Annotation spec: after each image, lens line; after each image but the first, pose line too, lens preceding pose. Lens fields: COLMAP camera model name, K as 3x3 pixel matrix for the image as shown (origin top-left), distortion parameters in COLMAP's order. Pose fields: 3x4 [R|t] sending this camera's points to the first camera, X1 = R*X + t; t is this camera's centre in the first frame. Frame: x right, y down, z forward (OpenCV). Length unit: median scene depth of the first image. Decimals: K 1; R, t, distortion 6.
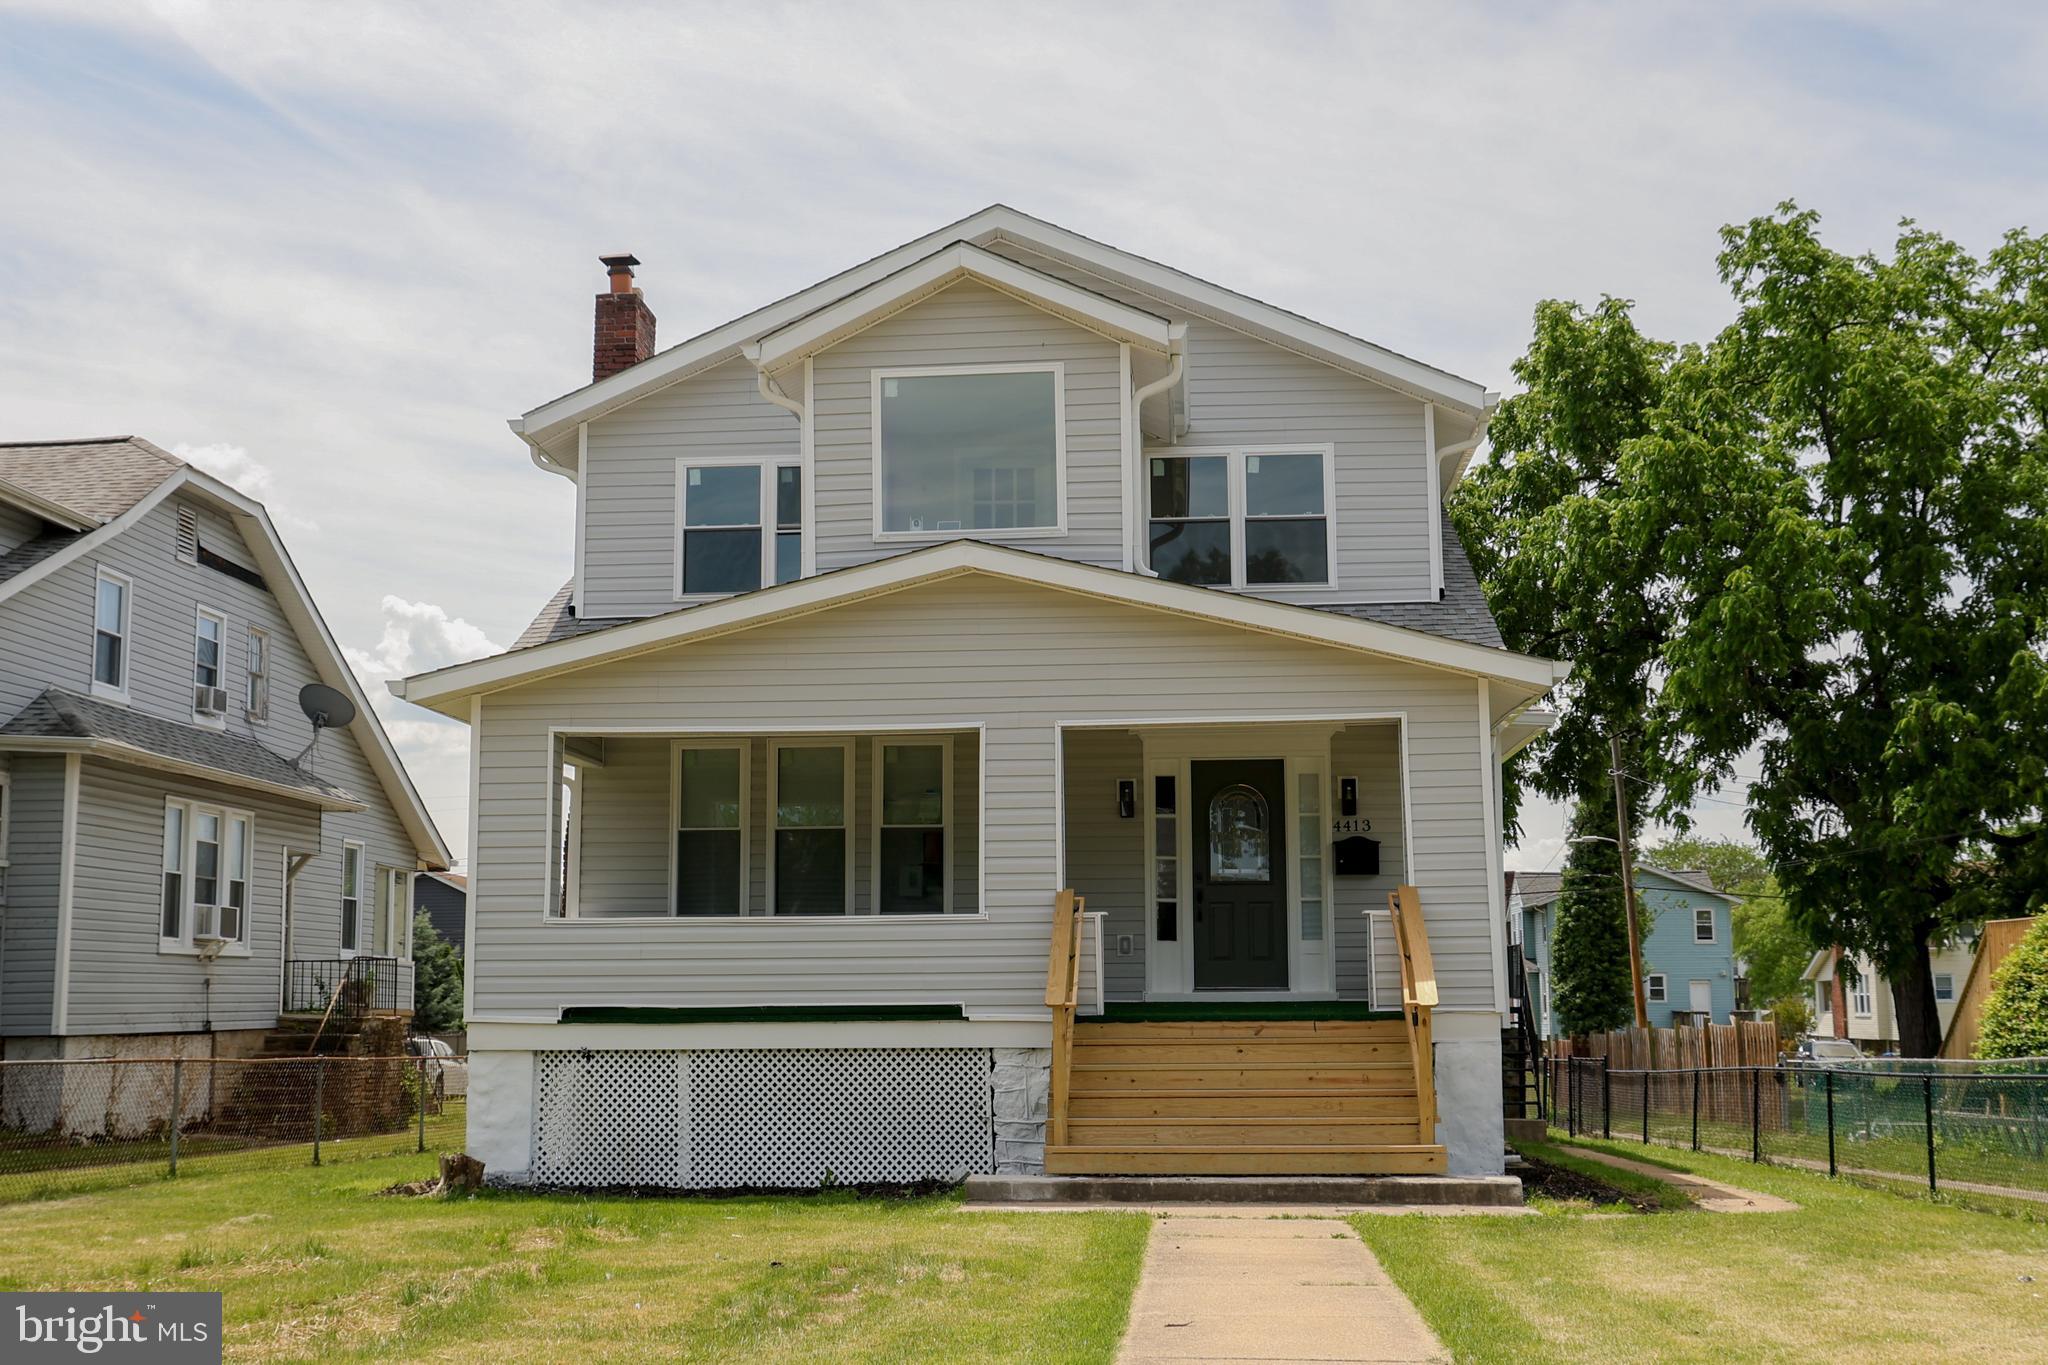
lens RADIAL K [[2270.4, 0, 1024.0], [0, 2270.4, 682.5], [0, 0, 1]] dist [0.000442, 0.014980]
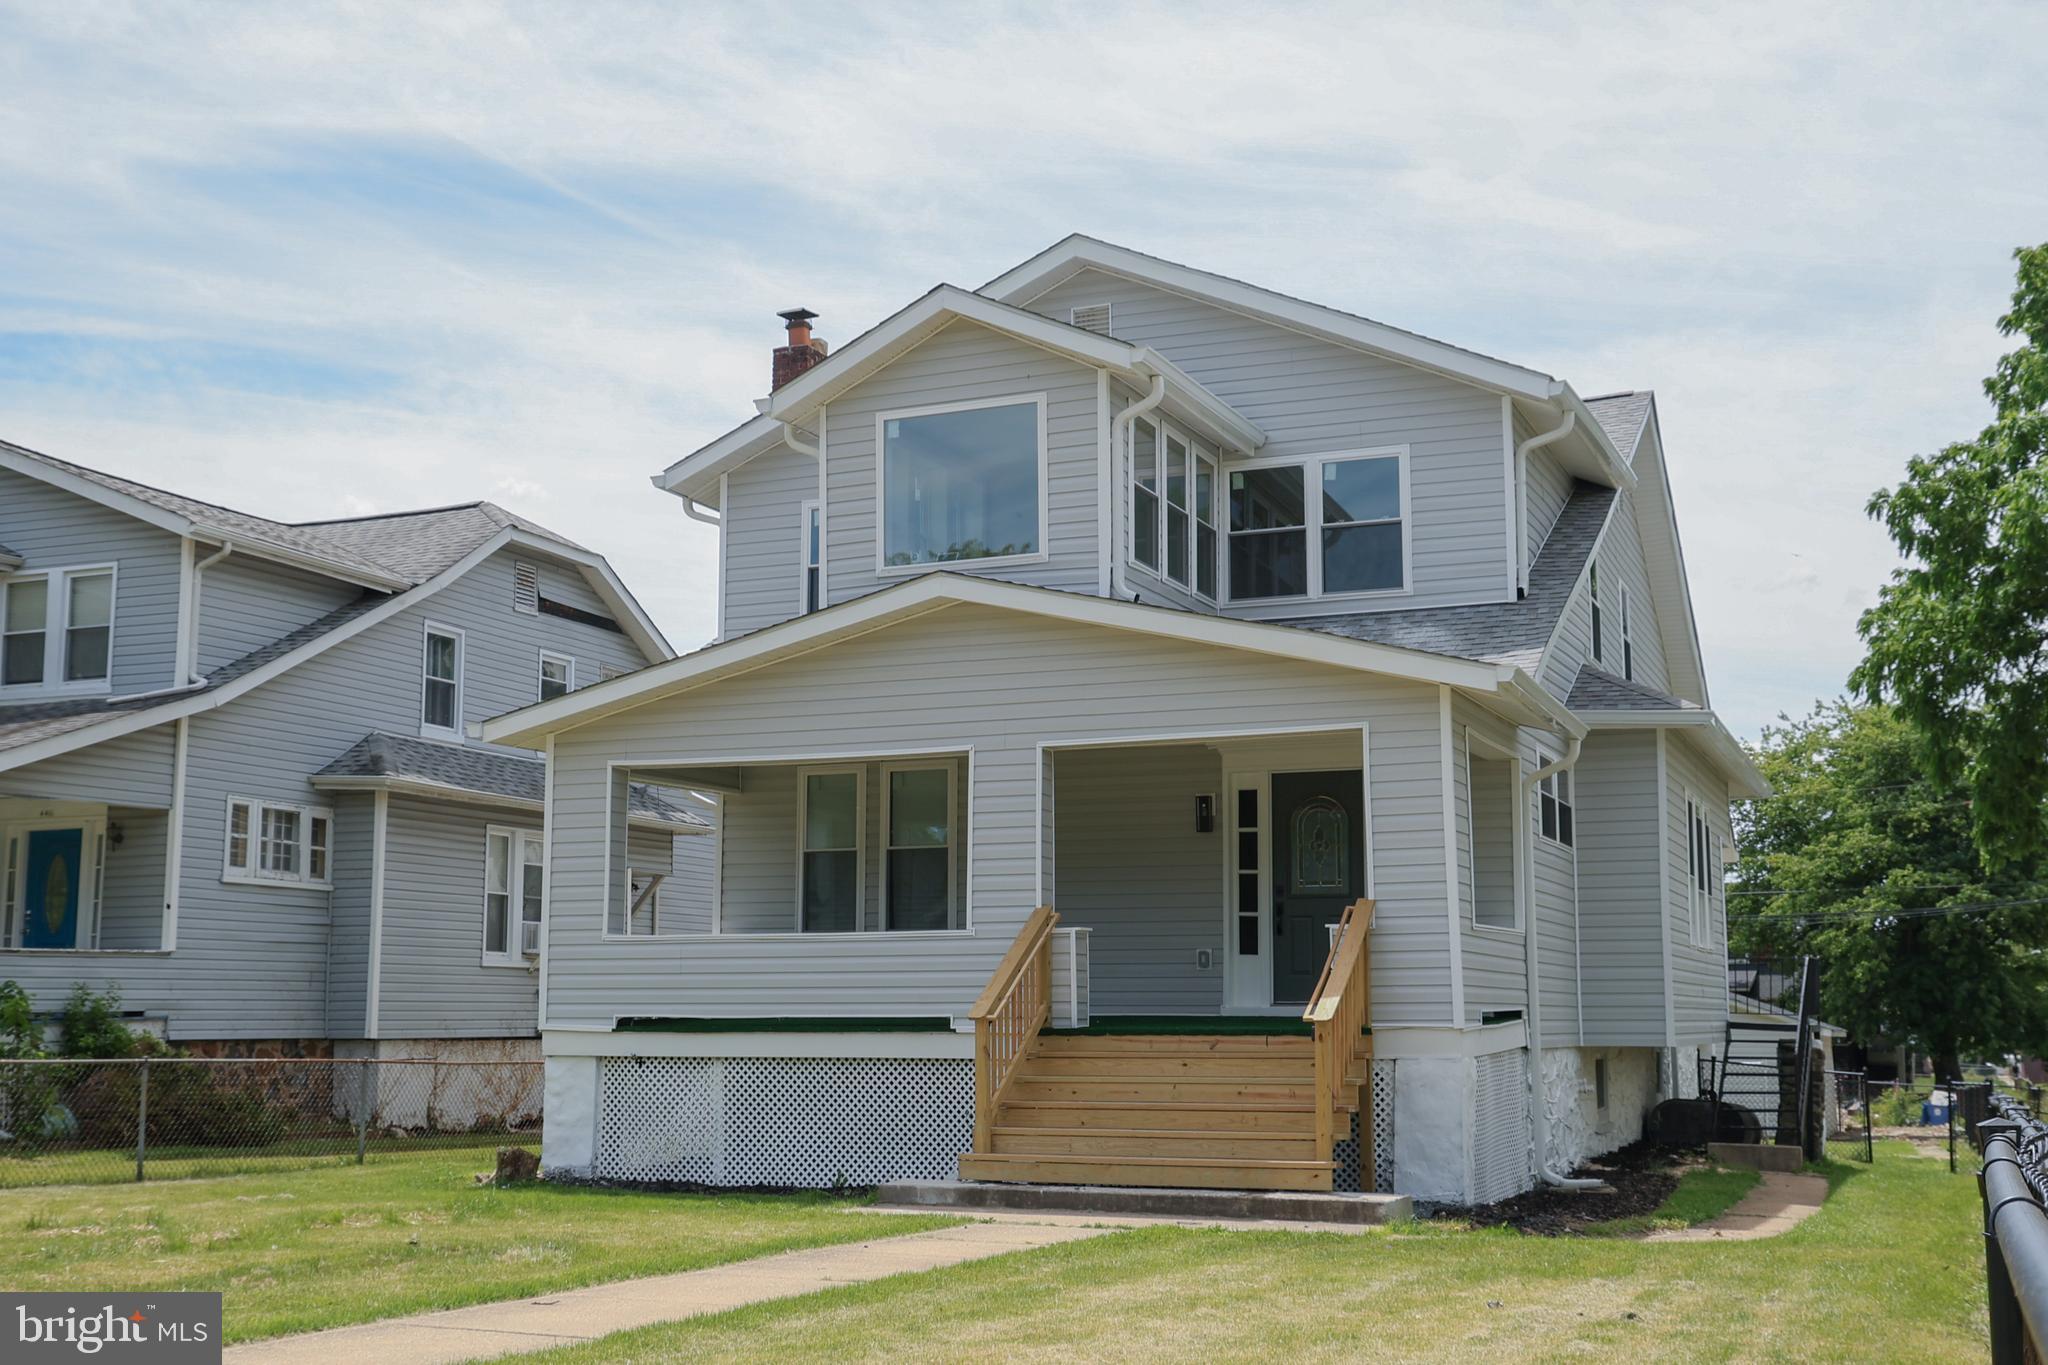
lens RADIAL K [[2339.4, 0, 1024.0], [0, 2339.4, 682.5], [0, 0, 1]] dist [0.002192, -0.021020]
pose [[0.948475, -0.038345, -0.314525, 0.338431], [0.038247, 0.999247, -0.006483, -0.003386], [0.314536, -0.005880, 0.949227, -0.008813]]
